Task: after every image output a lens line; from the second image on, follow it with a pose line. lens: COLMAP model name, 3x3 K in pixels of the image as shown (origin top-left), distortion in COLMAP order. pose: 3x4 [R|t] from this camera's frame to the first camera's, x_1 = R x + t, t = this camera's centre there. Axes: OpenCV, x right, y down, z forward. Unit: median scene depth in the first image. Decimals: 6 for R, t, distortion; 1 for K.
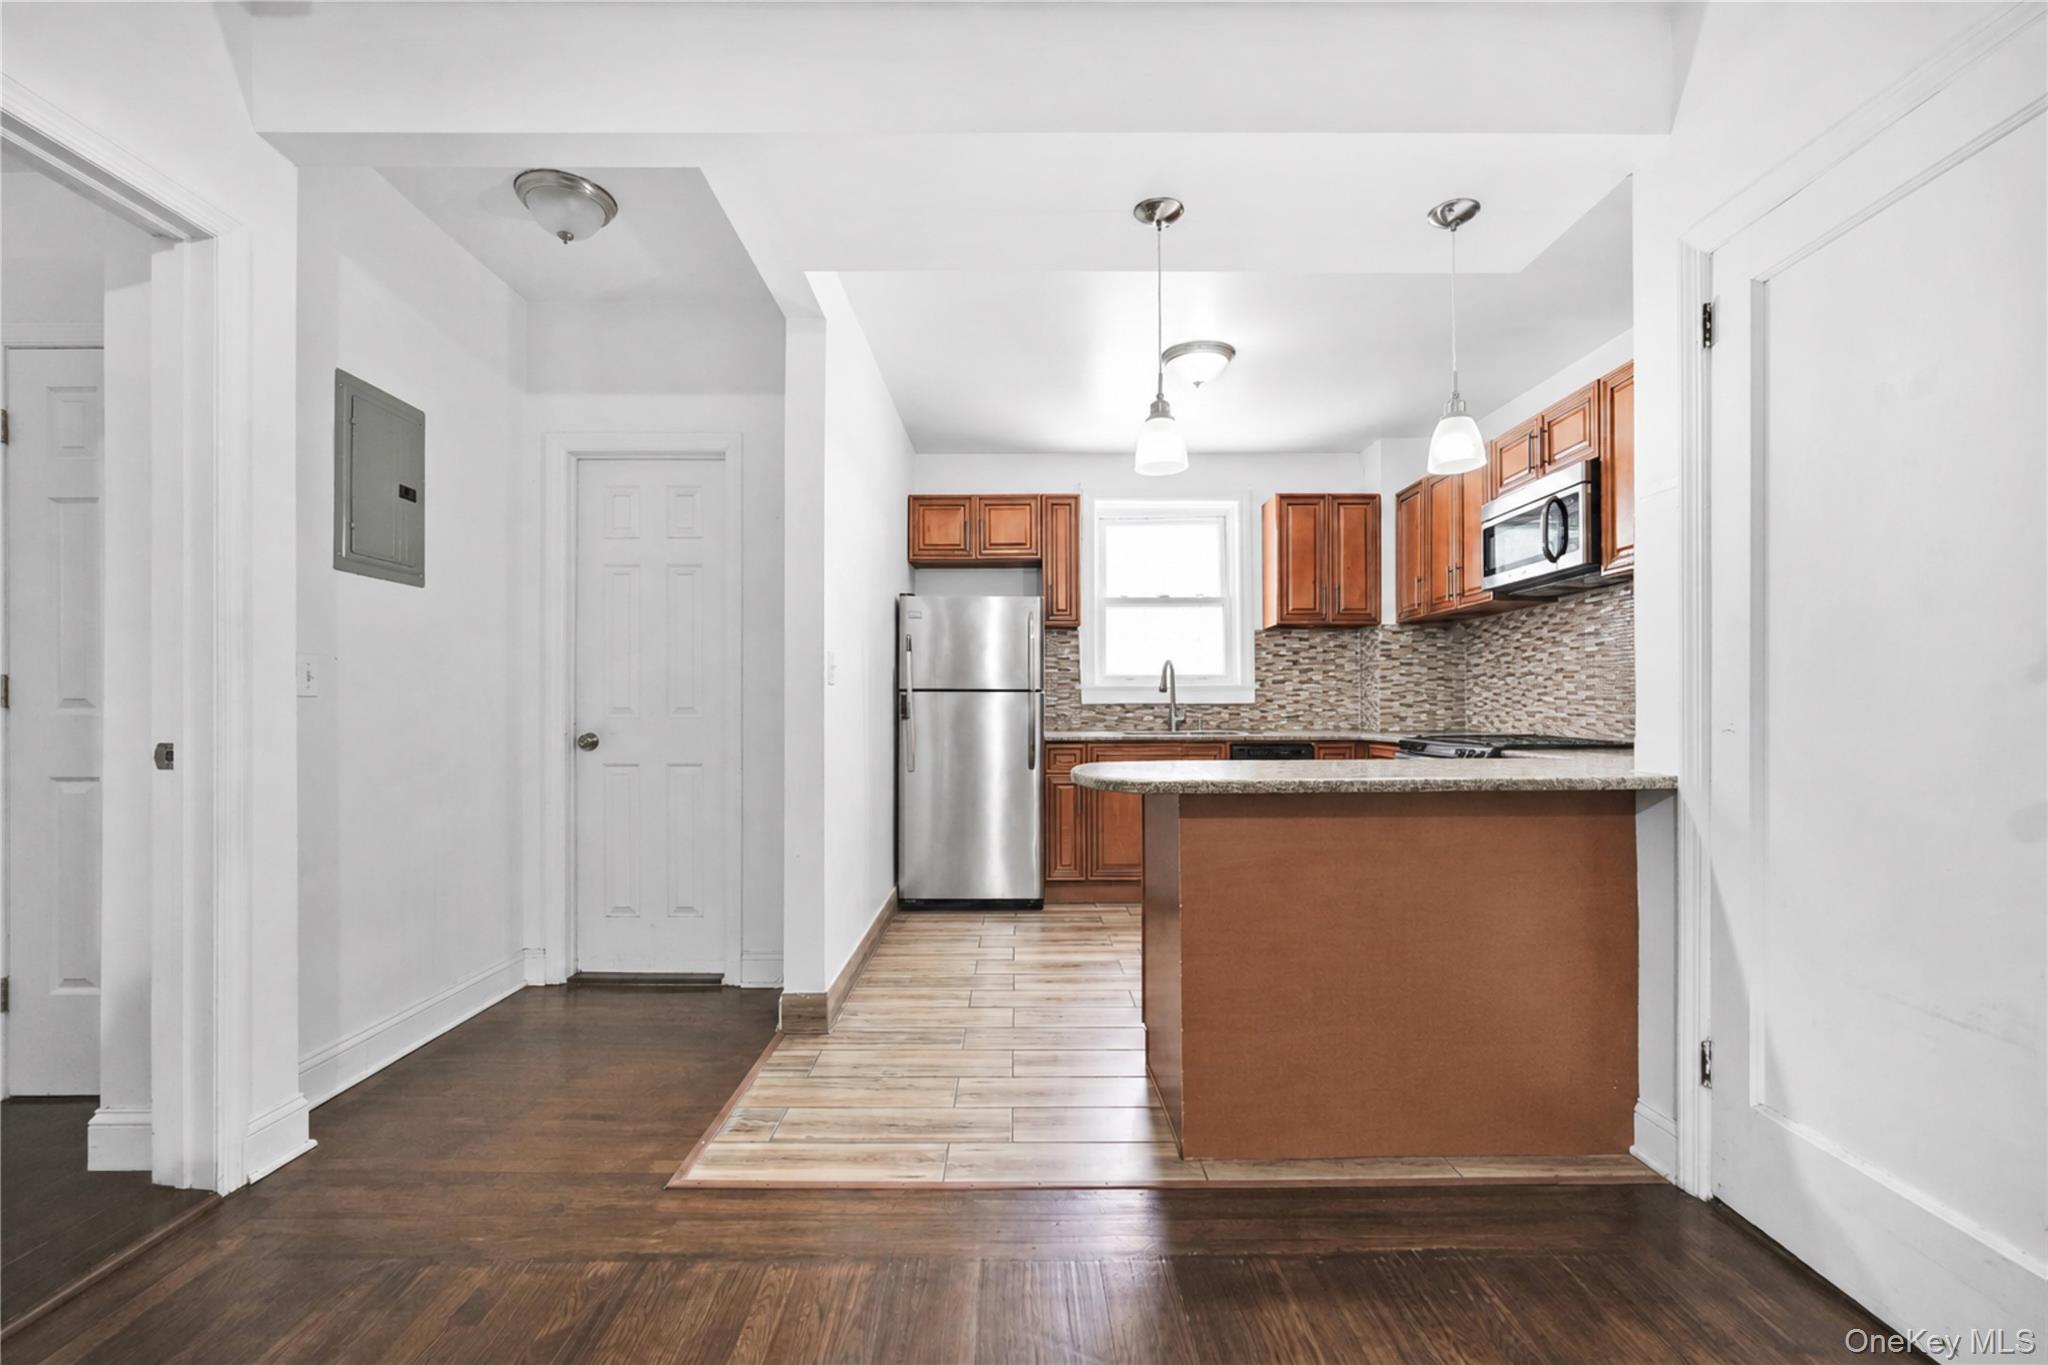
lens RADIAL K [[932.4, 0, 1025.5], [0, 932.4, 708.6], [0, 0, 1]] dist [-0.002799, -0.000025]
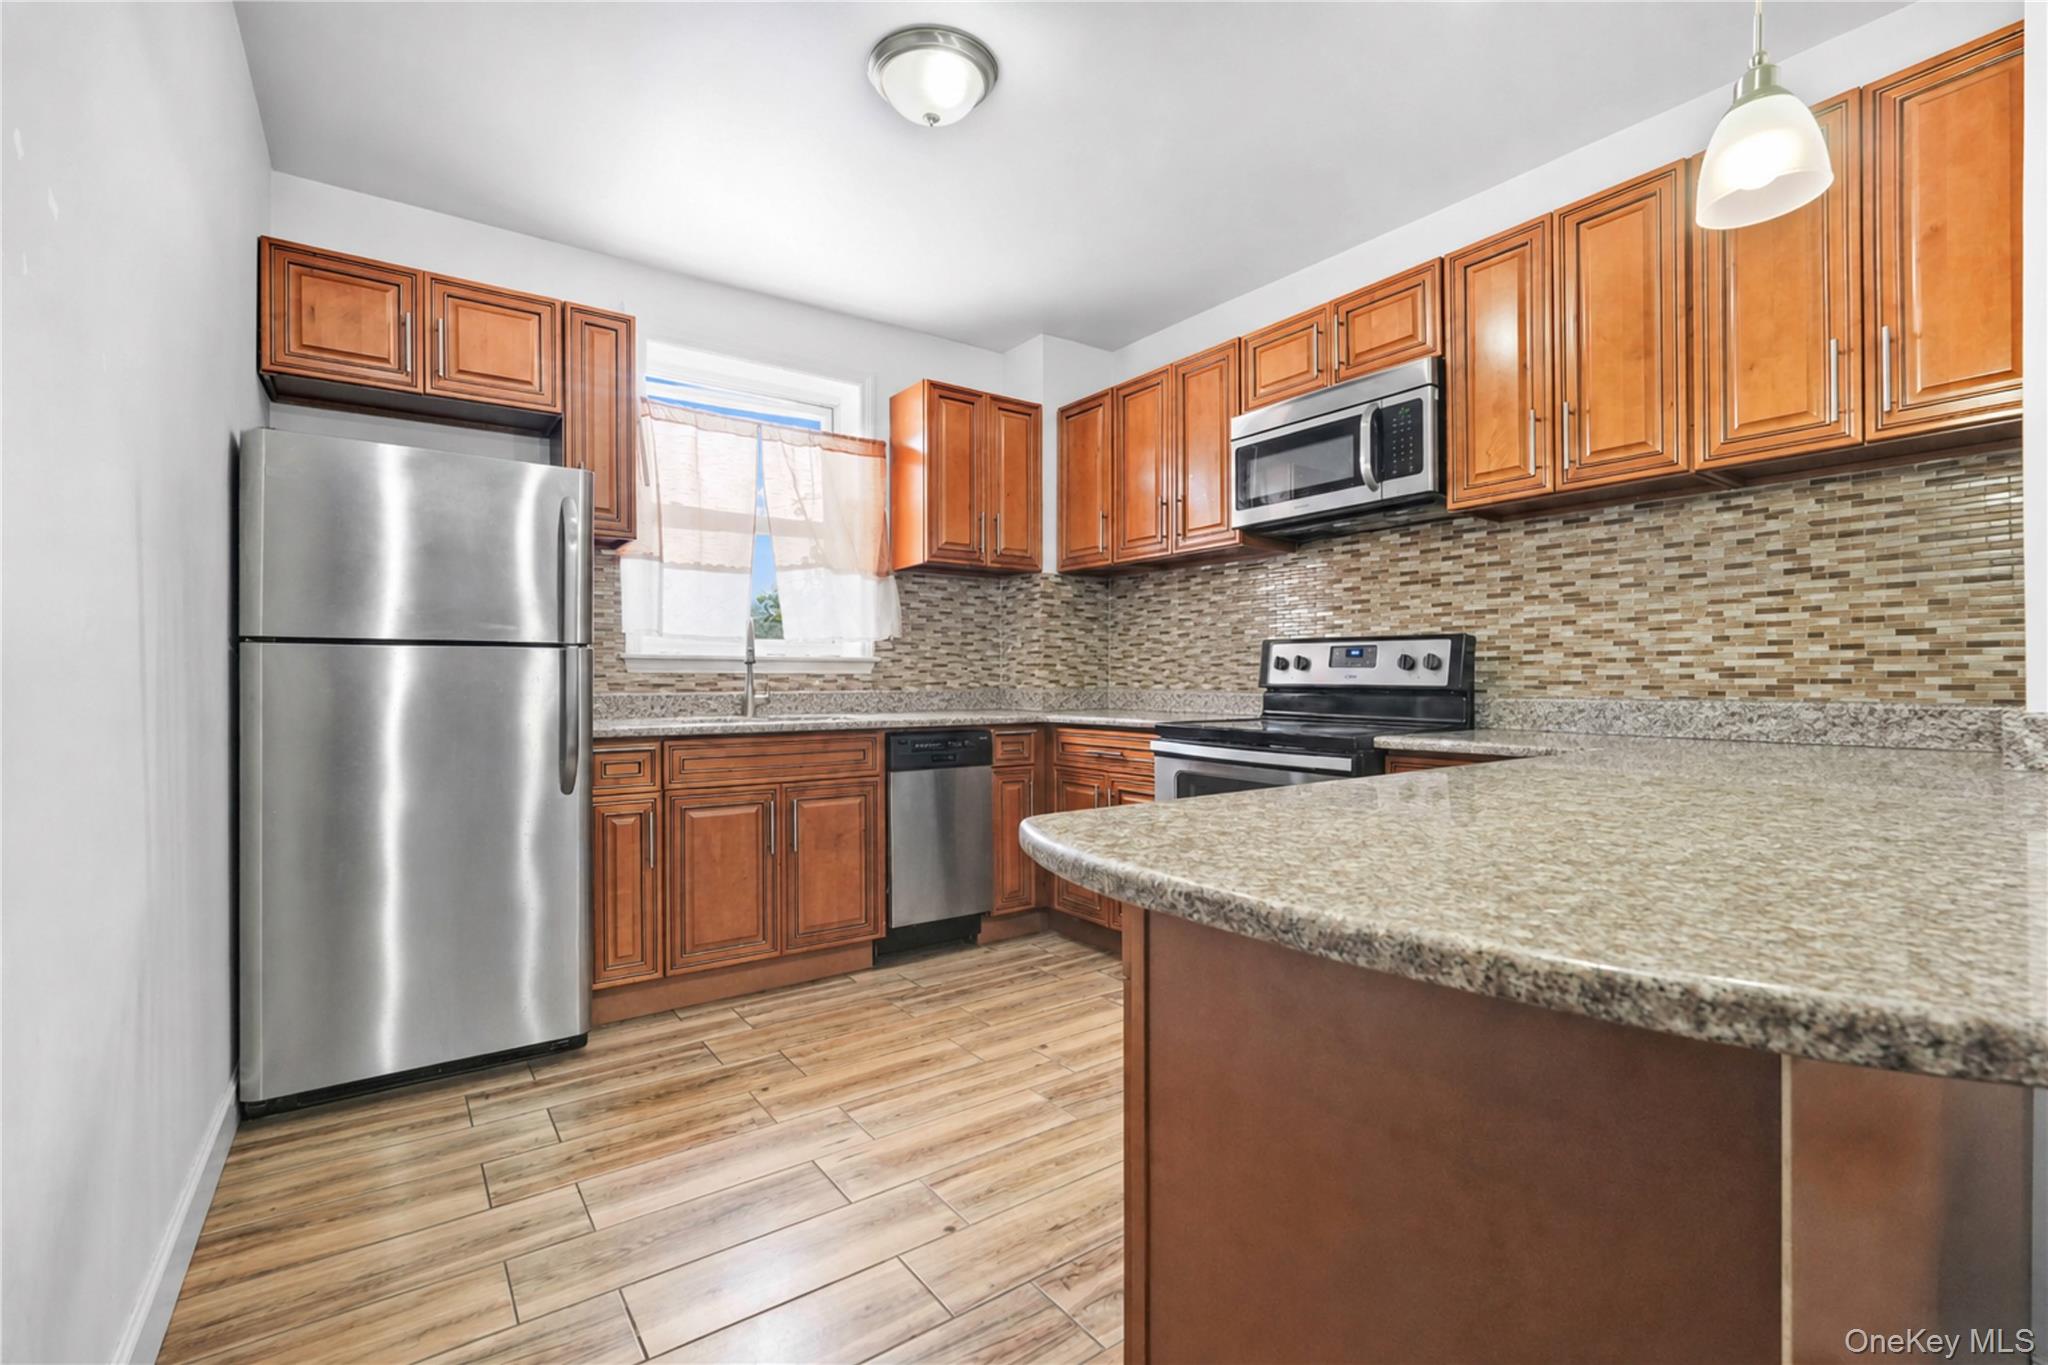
lens RADIAL K [[923.4, 0, 1024.0], [0, 923.4, 682.5], [0, 0, 1]] dist [0.000593, 0.000406]
pose [[0.813265, -0.001835, 0.581891, -0.082132], [0.002630, 0.999996, -0.000522, 0.002208], [-0.581888, 0.001955, 0.813267, 0.383853]]
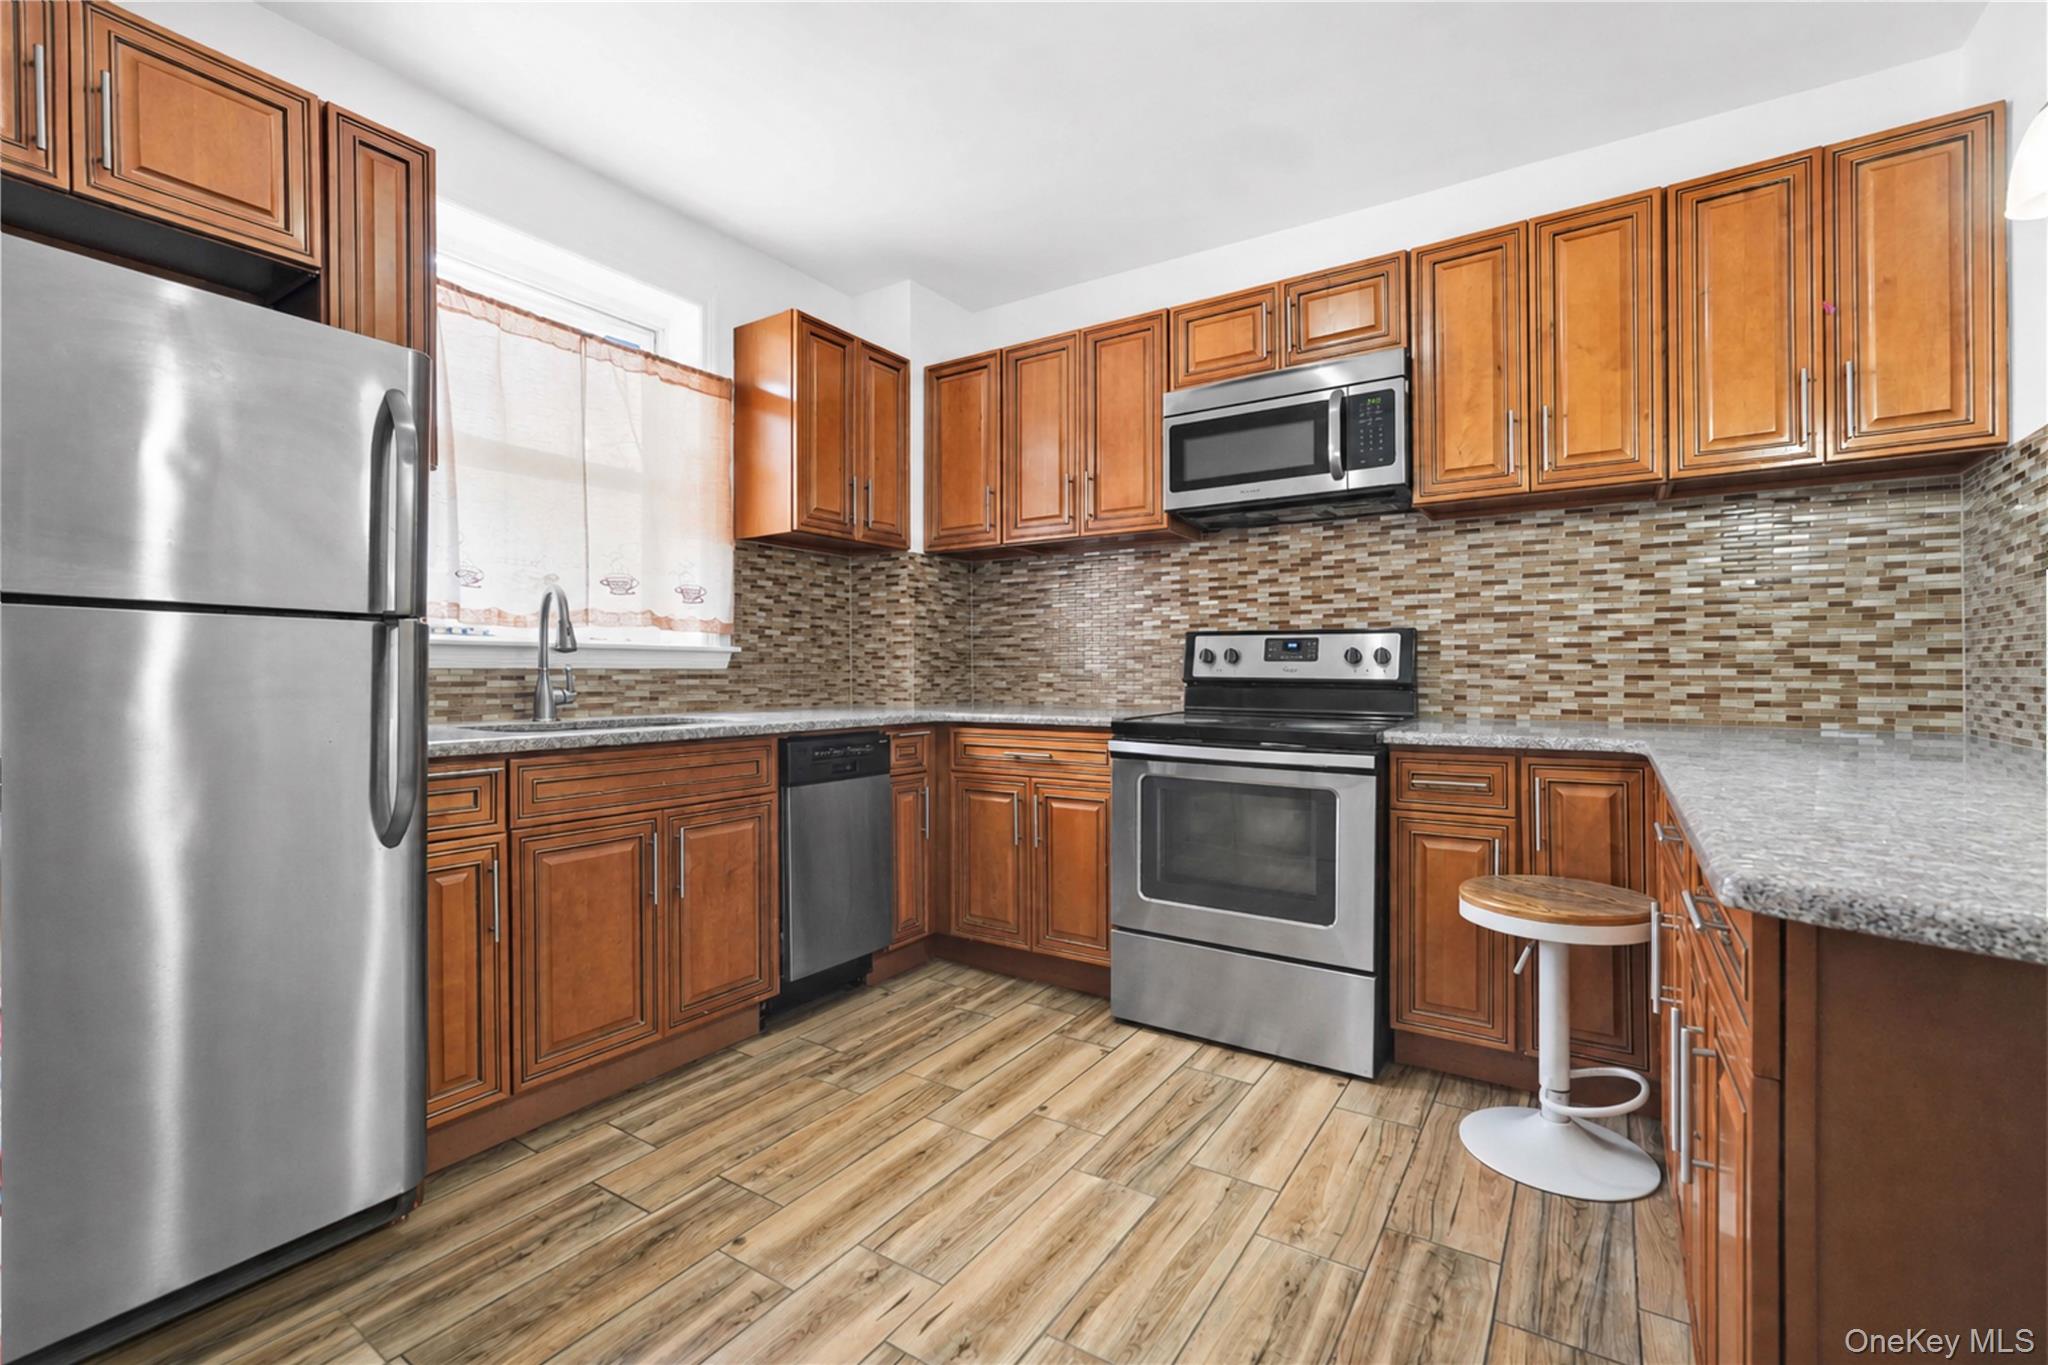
lens RADIAL K [[910.2, 0, 1022.9], [0, 910.2, 681.1], [0, 0, 1]] dist [-0.014139, 0.007974]
pose [[0.550700, -0.005513, 0.834685, -0.133118], [0.002578, 0.999985, 0.004904, 0.002261], [-0.834700, -0.000549, 0.550705, 0.567395]]
